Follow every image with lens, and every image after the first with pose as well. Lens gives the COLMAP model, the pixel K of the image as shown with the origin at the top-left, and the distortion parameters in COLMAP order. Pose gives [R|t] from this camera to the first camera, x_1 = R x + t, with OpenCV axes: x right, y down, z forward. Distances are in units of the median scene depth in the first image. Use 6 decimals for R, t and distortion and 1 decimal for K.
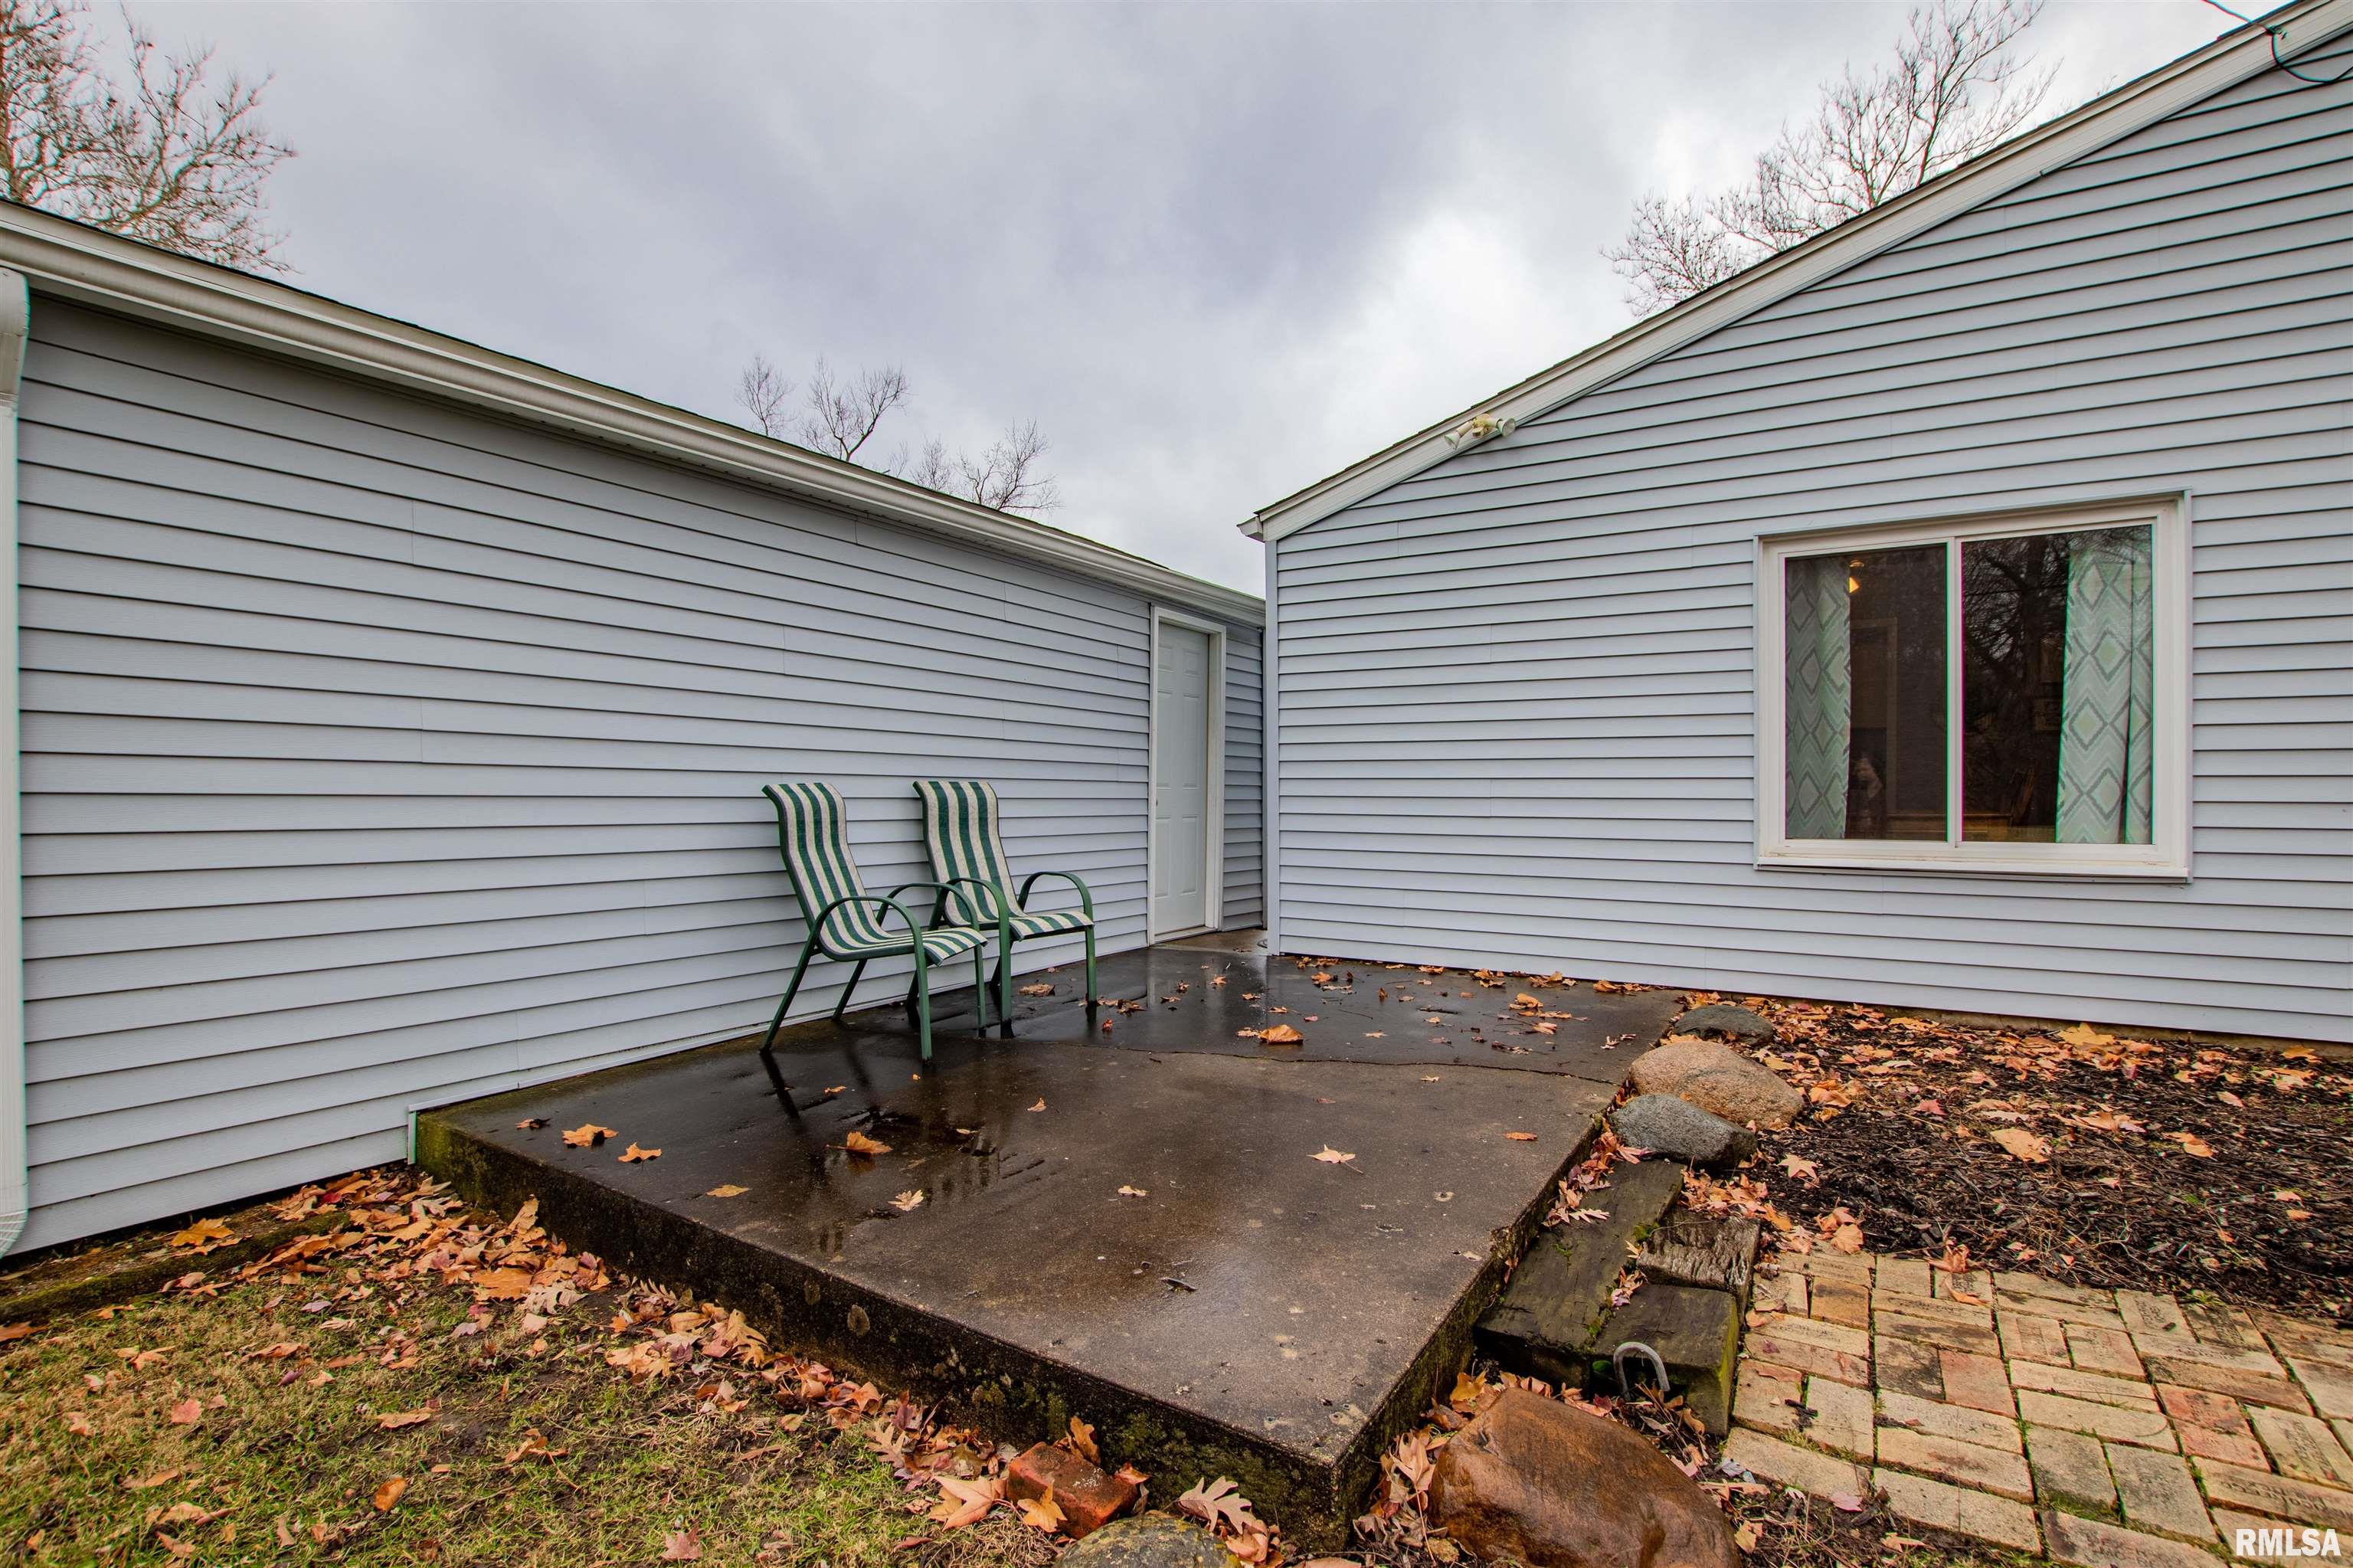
lens RADIAL K [[1098.8, 0, 1165.6], [0, 1098.8, 797.9], [0, 0, 1]] dist [-0.029530, 0.001174]
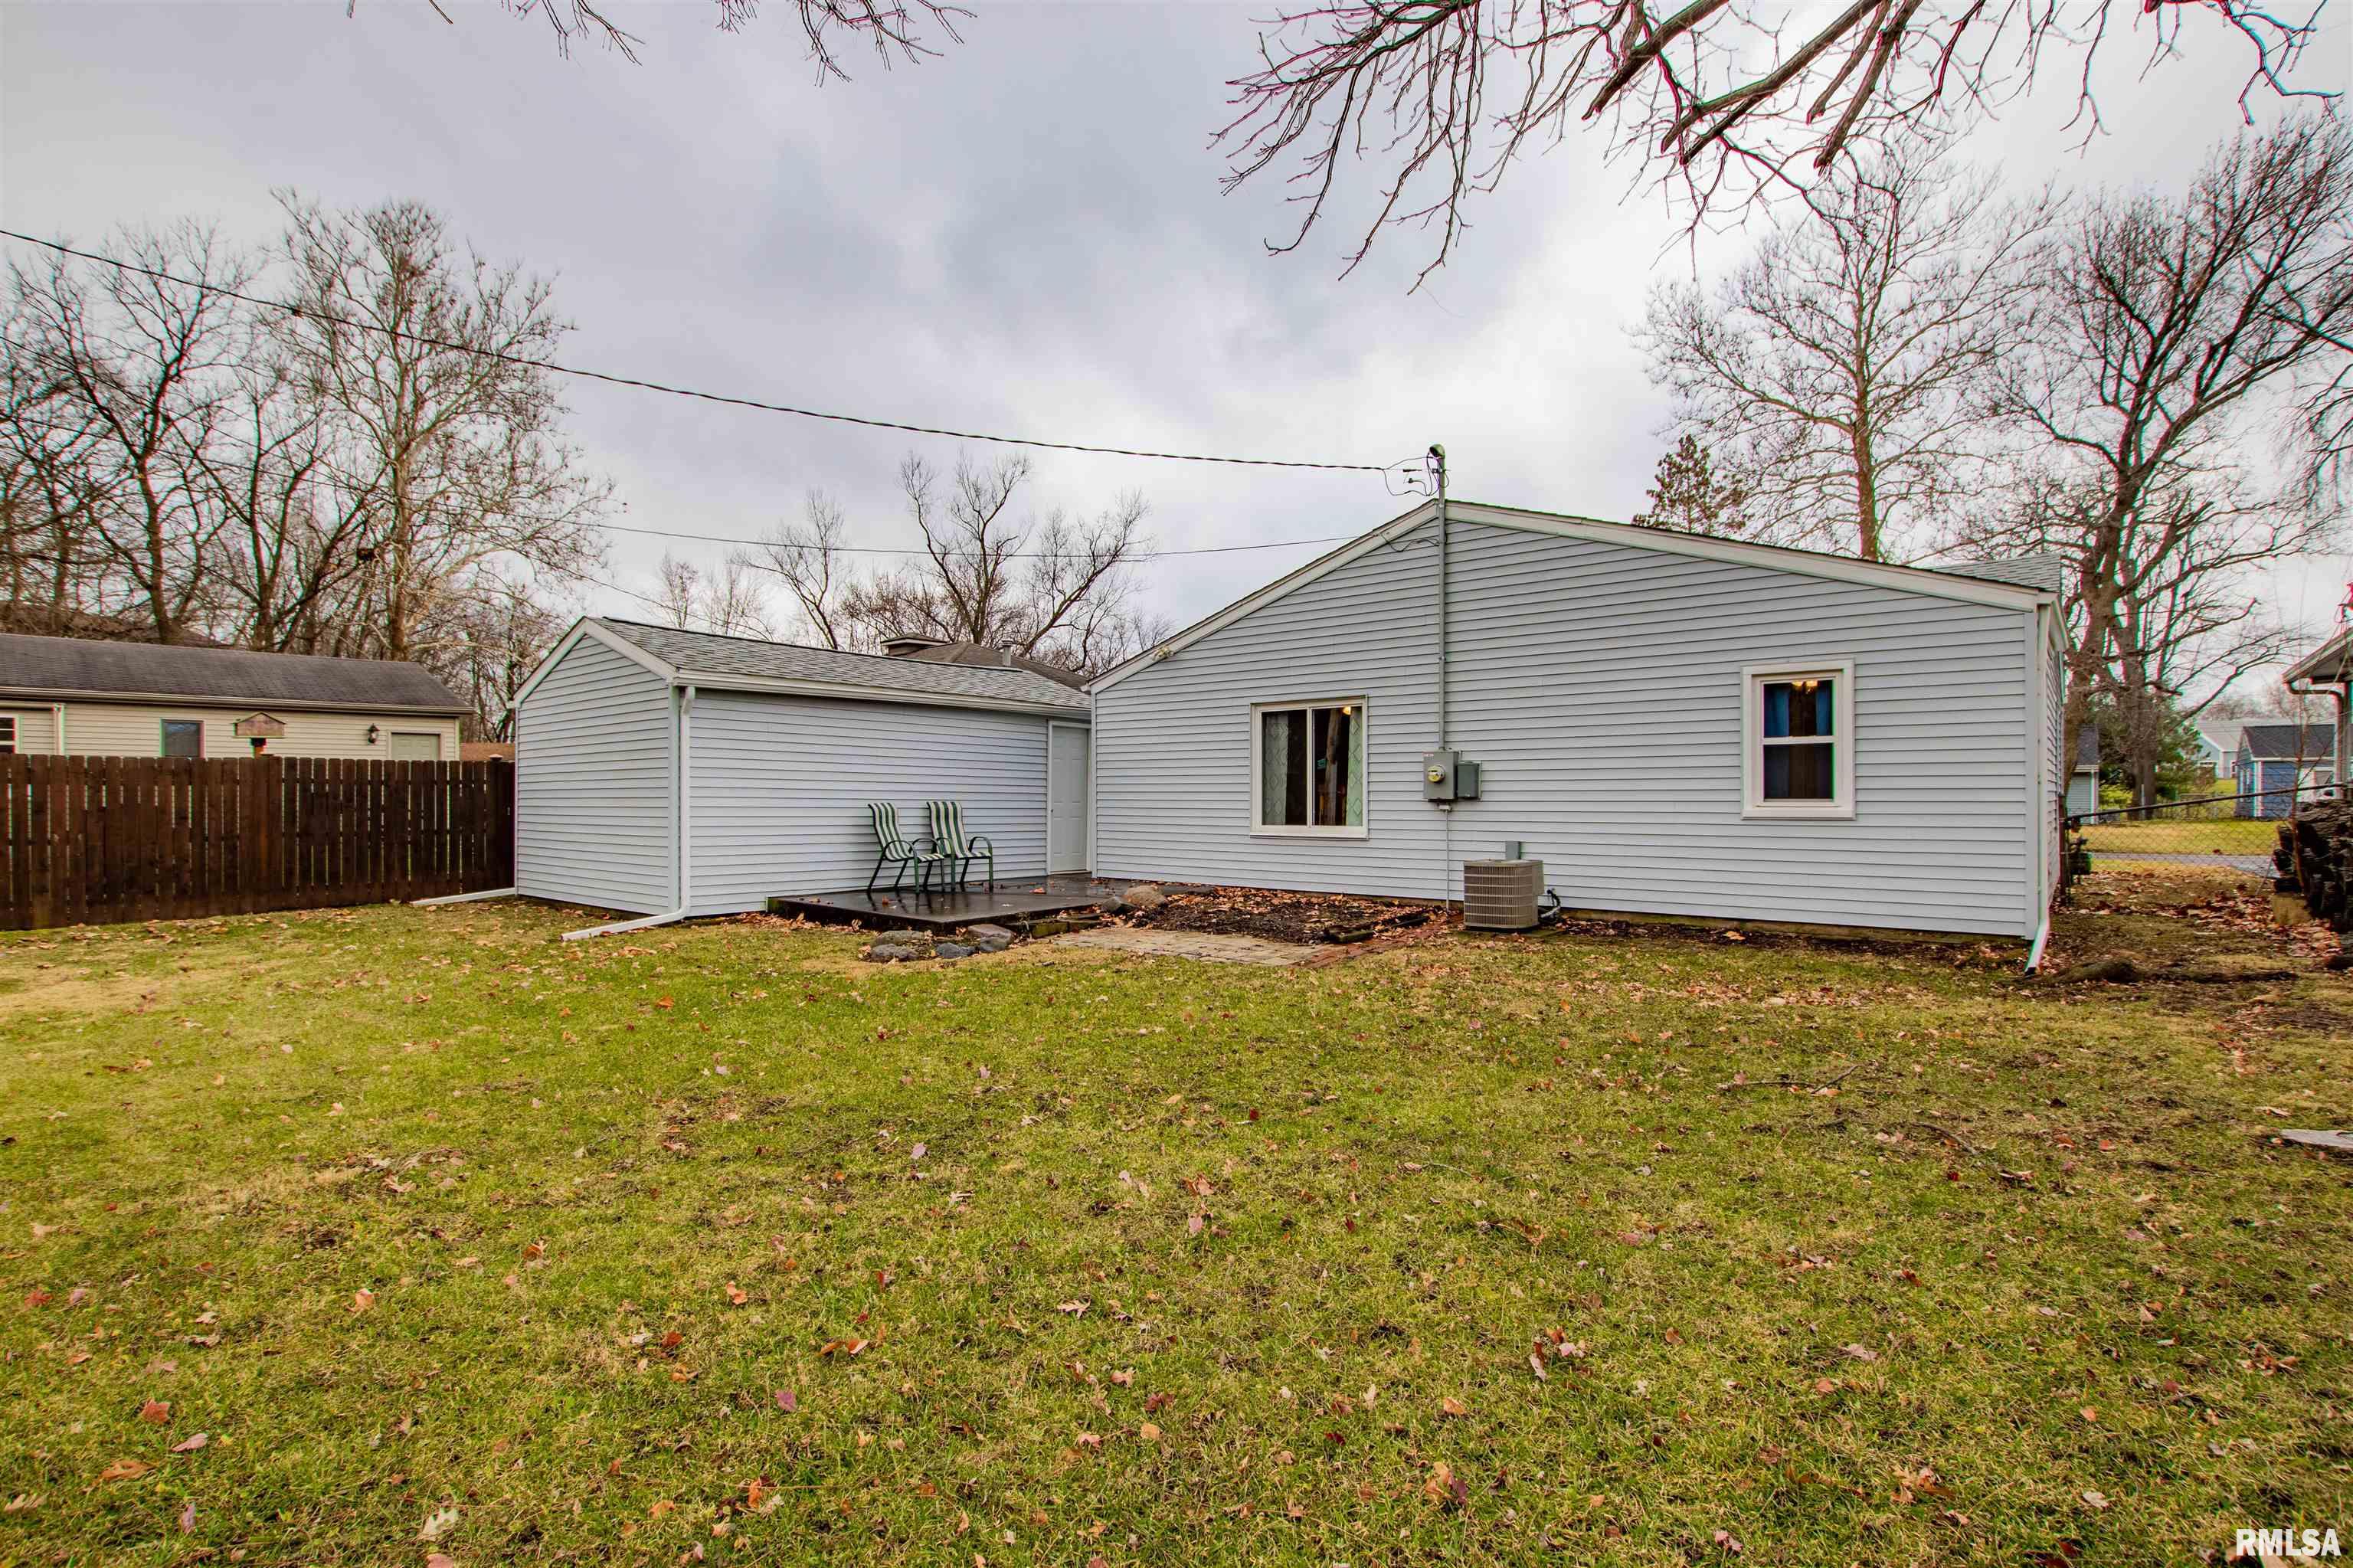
lens RADIAL K [[1098.8, 0, 1166.5], [0, 1098.8, 792.7], [0, 0, 1]] dist [-0.029530, 0.001174]
pose [[0.990141, 0.000294, -0.140075, 0.707891], [-0.002111, 0.999916, -0.012826, -0.003902], [0.140059, 0.012995, 0.990058, -1.523148]]
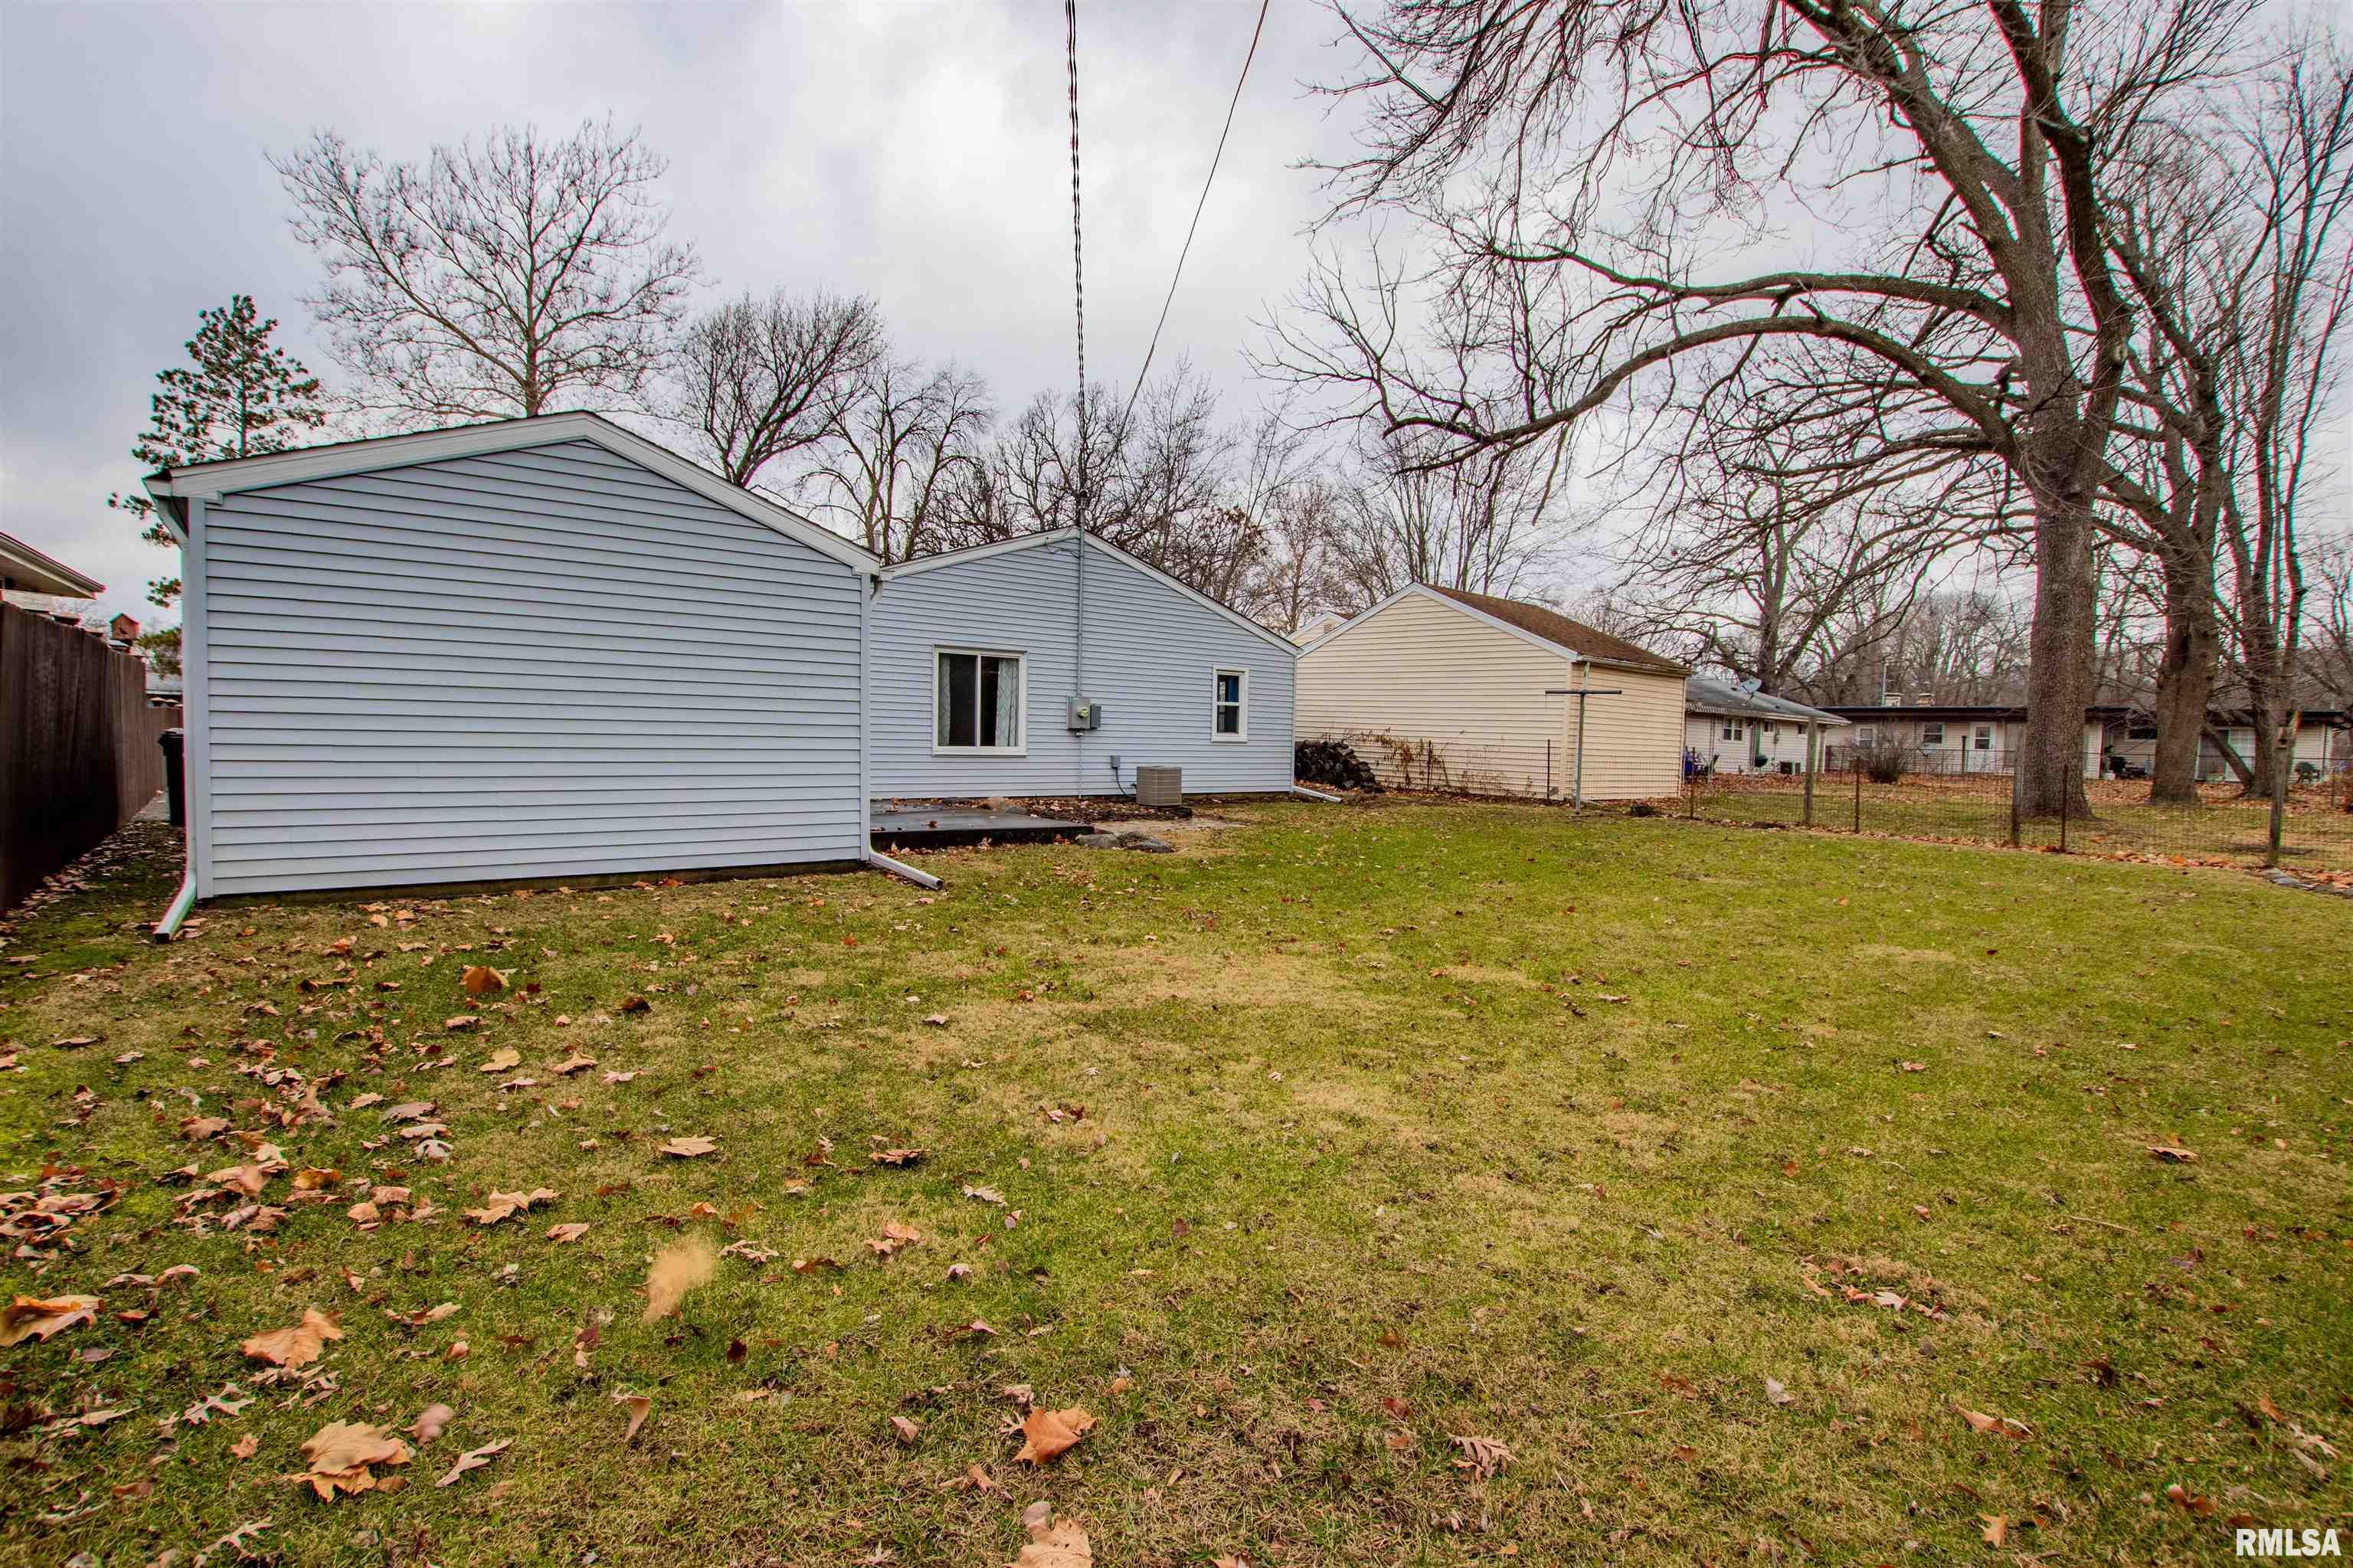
lens RADIAL K [[1098.8, 0, 1182.4], [0, 1098.8, 793.2], [0, 0, 1]] dist [-0.029530, 0.001174]
pose [[0.293065, -0.038553, 0.955315, -2.139208], [-0.013280, 0.998926, 0.044387, 0.022769], [-0.956000, -0.025695, 0.292238, -0.541014]]
